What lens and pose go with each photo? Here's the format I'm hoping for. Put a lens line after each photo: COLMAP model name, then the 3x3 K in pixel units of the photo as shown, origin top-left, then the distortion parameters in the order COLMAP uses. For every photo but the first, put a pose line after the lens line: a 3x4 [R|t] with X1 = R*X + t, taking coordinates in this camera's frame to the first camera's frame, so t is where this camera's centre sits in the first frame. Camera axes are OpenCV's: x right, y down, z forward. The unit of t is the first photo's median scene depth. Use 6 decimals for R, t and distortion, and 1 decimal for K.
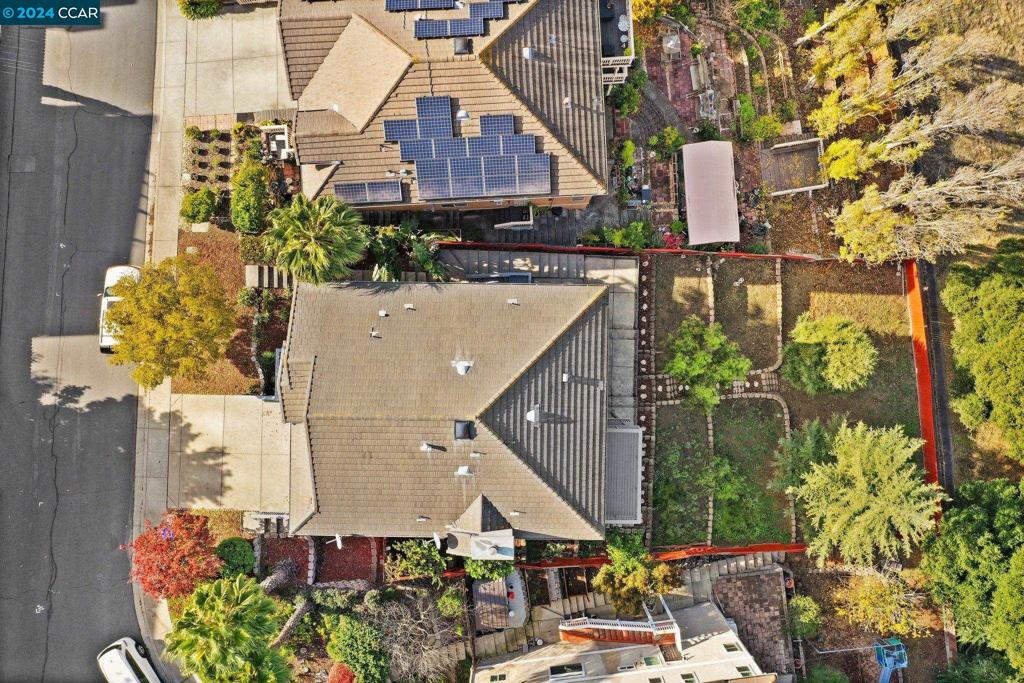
lens RADIAL K [[849.4, 0, 505.7], [0, 849.4, 316.5], [0, 0, 1]] dist [-0.021887, 0.030544]
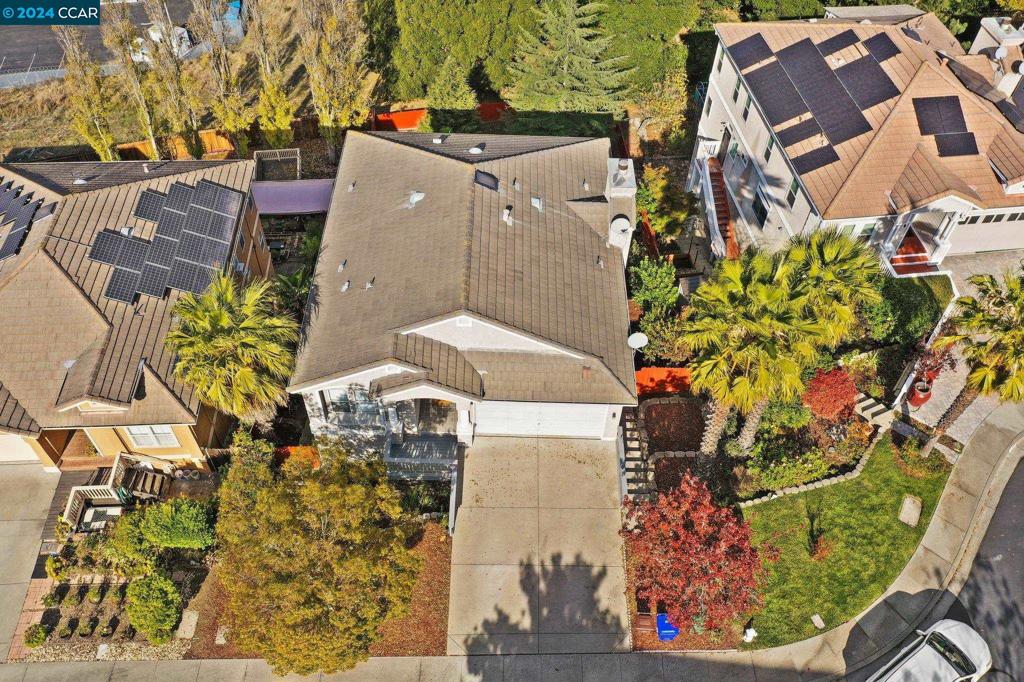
lens RADIAL K [[849.4, 0, 501.7], [0, 849.4, 341.5], [0, 0, 1]] dist [-0.021887, 0.030544]
pose [[0.021333, -0.784818, 0.619358, -0.645086], [0.998699, 0.045427, 0.023163, 0.121979], [-0.046314, 0.618059, 0.784767, 0.375660]]
